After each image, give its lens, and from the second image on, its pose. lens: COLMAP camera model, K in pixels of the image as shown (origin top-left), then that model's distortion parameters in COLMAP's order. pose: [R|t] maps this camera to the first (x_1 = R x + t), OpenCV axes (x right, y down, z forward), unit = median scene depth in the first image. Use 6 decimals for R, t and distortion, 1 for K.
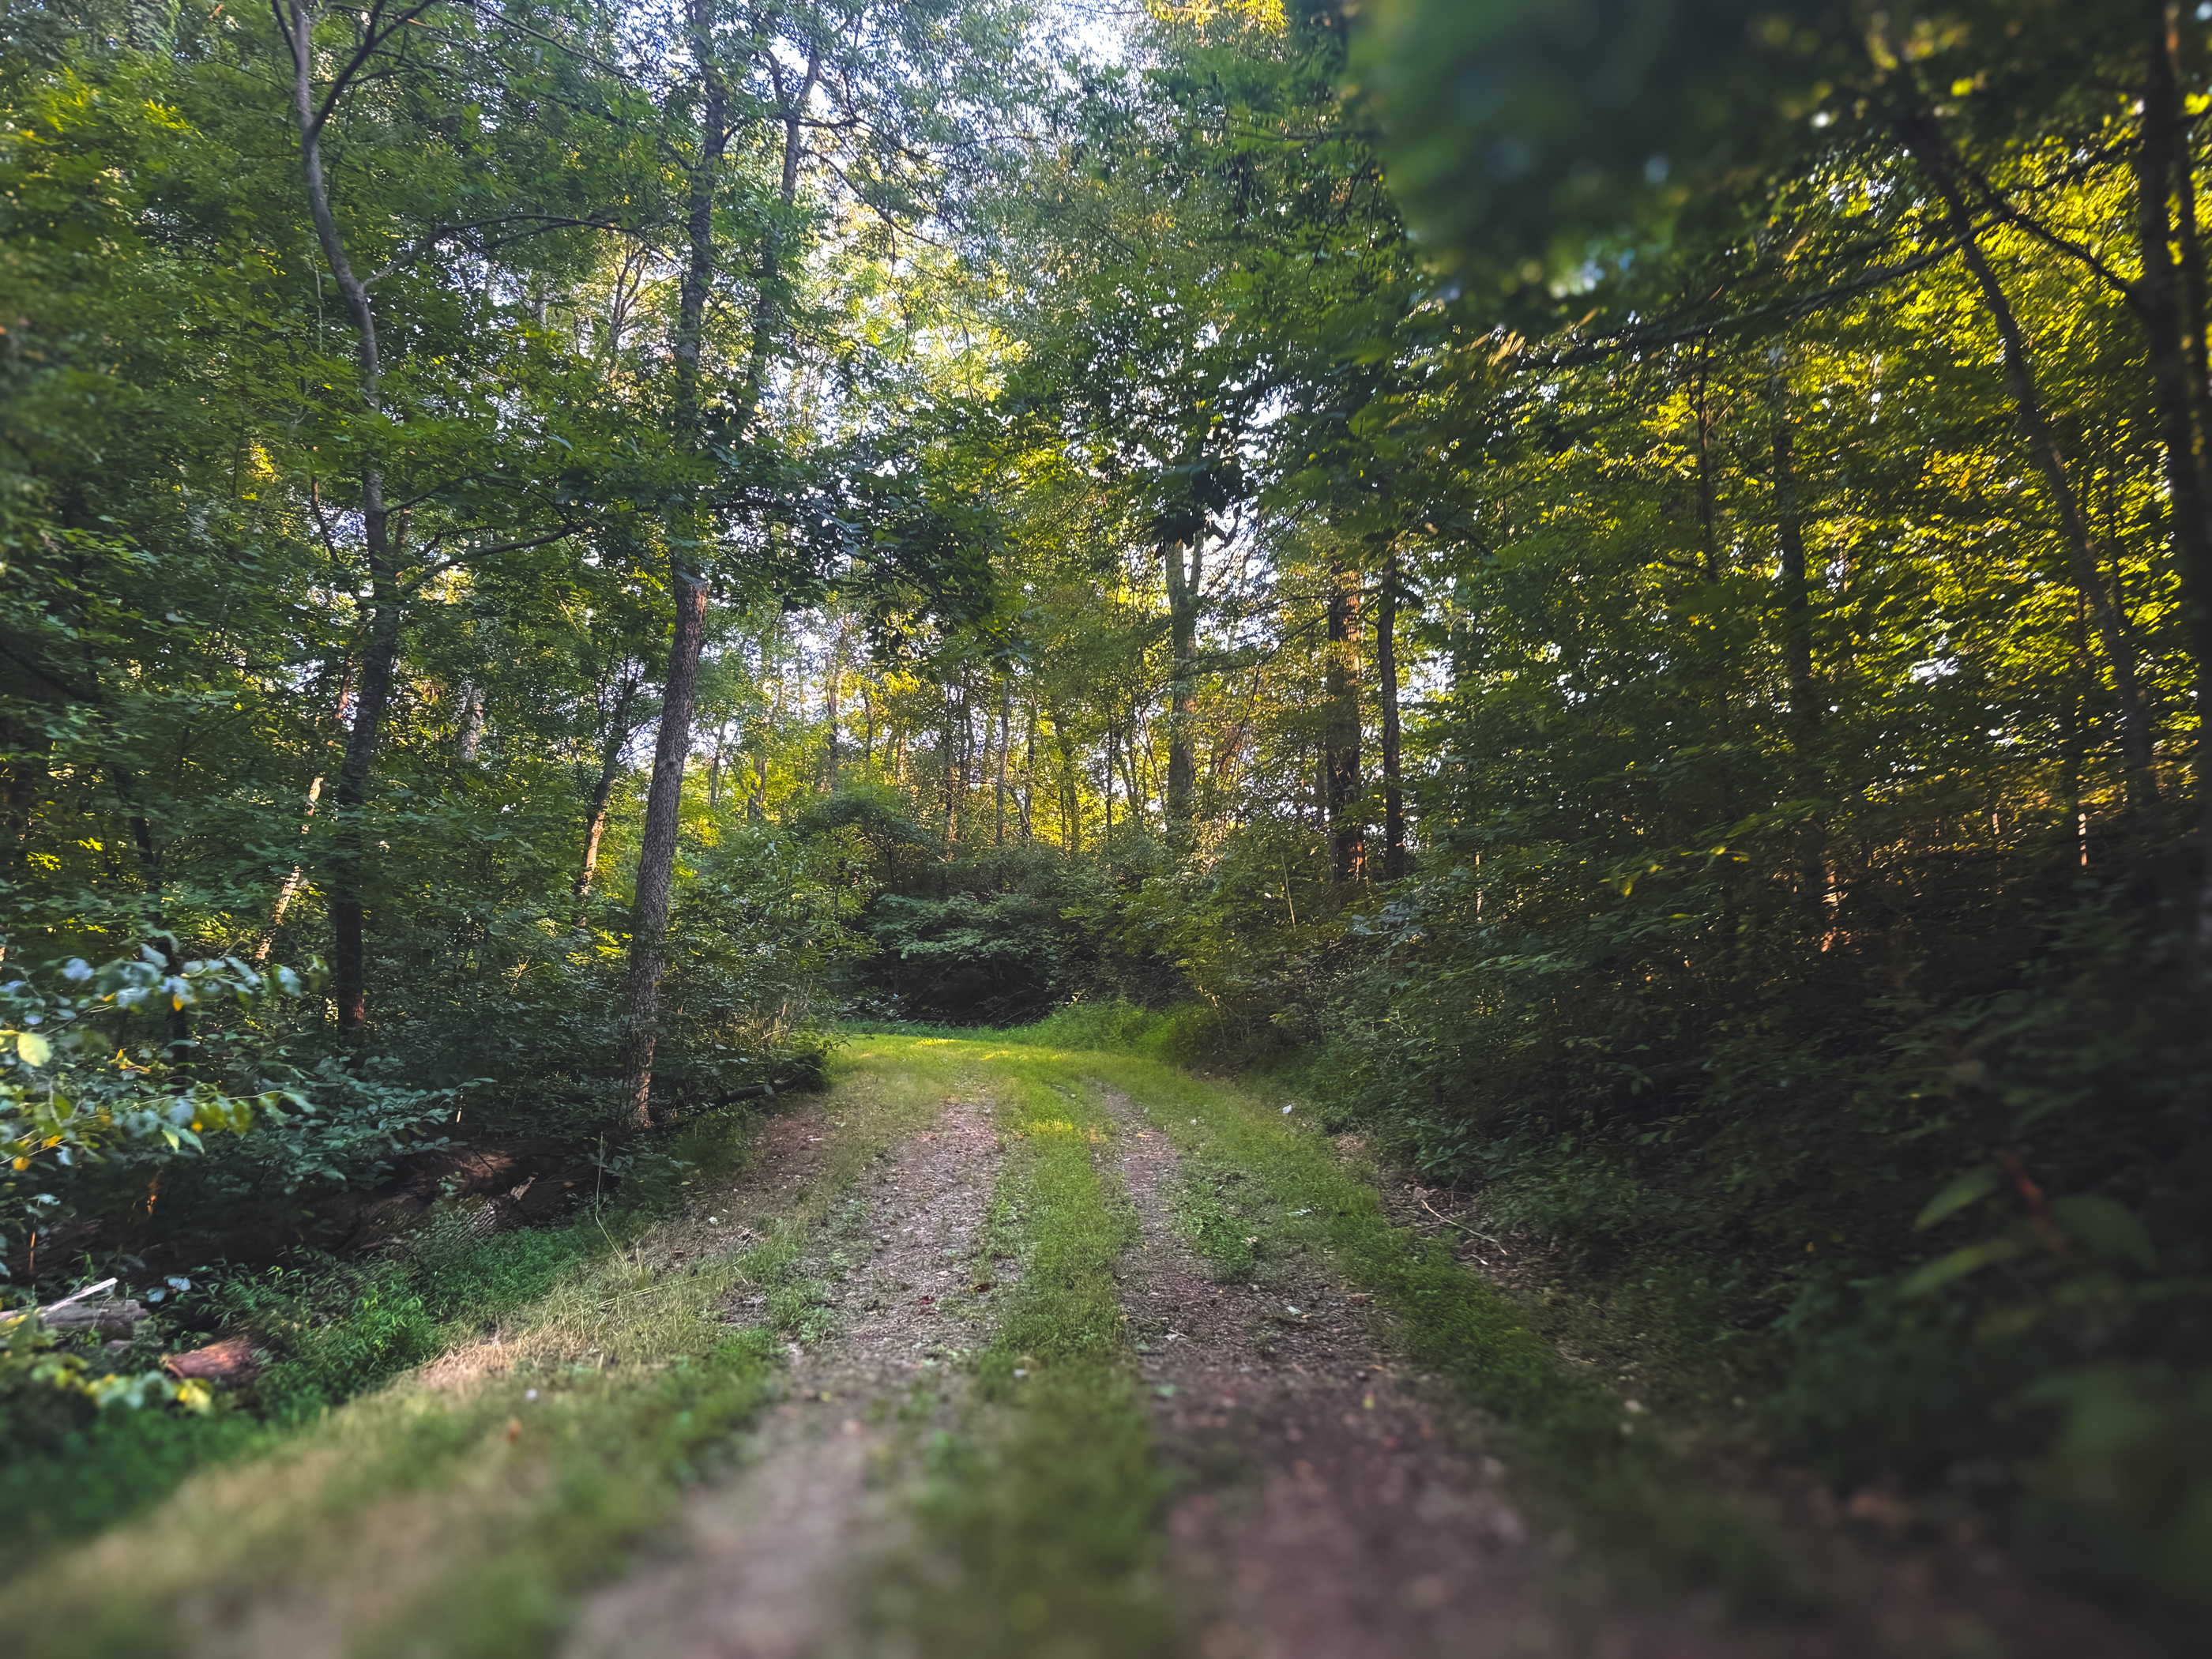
lens RADIAL K [[1517.6, 0, 1104.0], [0, 1517.6, 832.3], [0, 0, 1]] dist [0.007397, 0.000369]
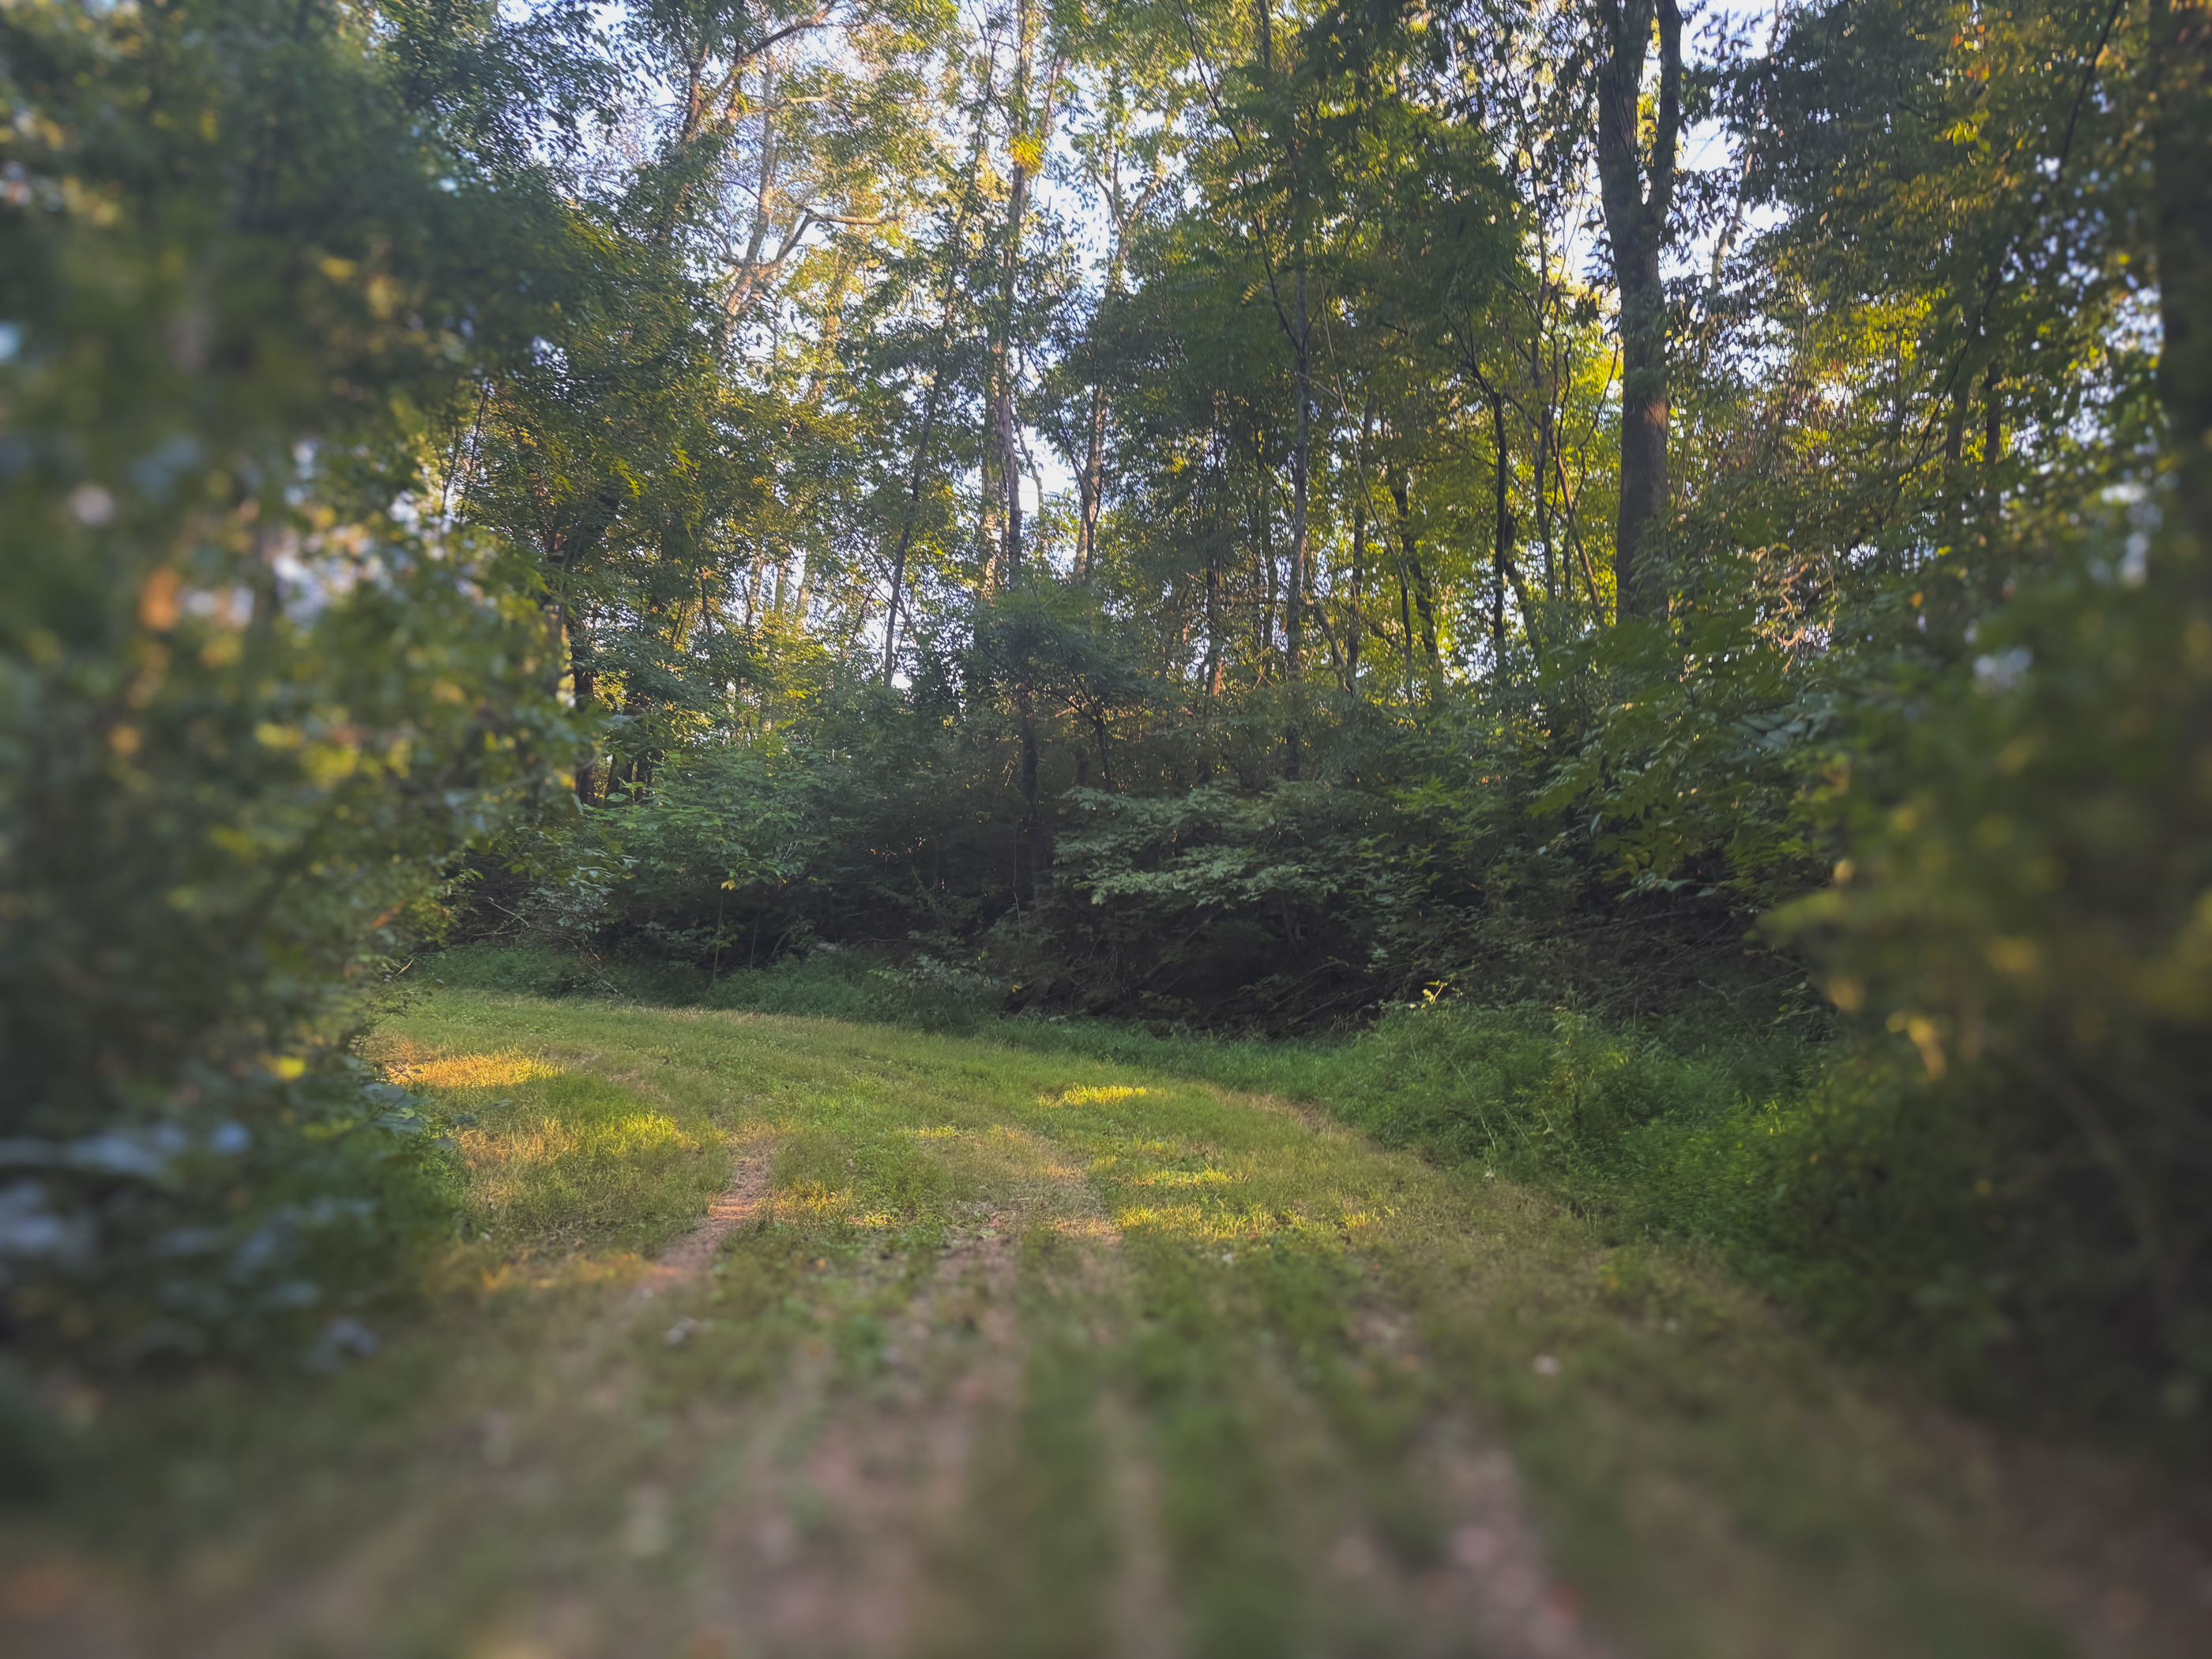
lens RADIAL K [[1517.6, 0, 1102.3], [0, 1517.6, 832.1], [0, 0, 1]] dist [0.007397, 0.000369]
pose [[0.969749, -0.011819, -0.243818, -0.002071], [0.016267, 0.999736, 0.016236, 0.049095], [0.243561, -0.019711, 0.969685, 0.481055]]
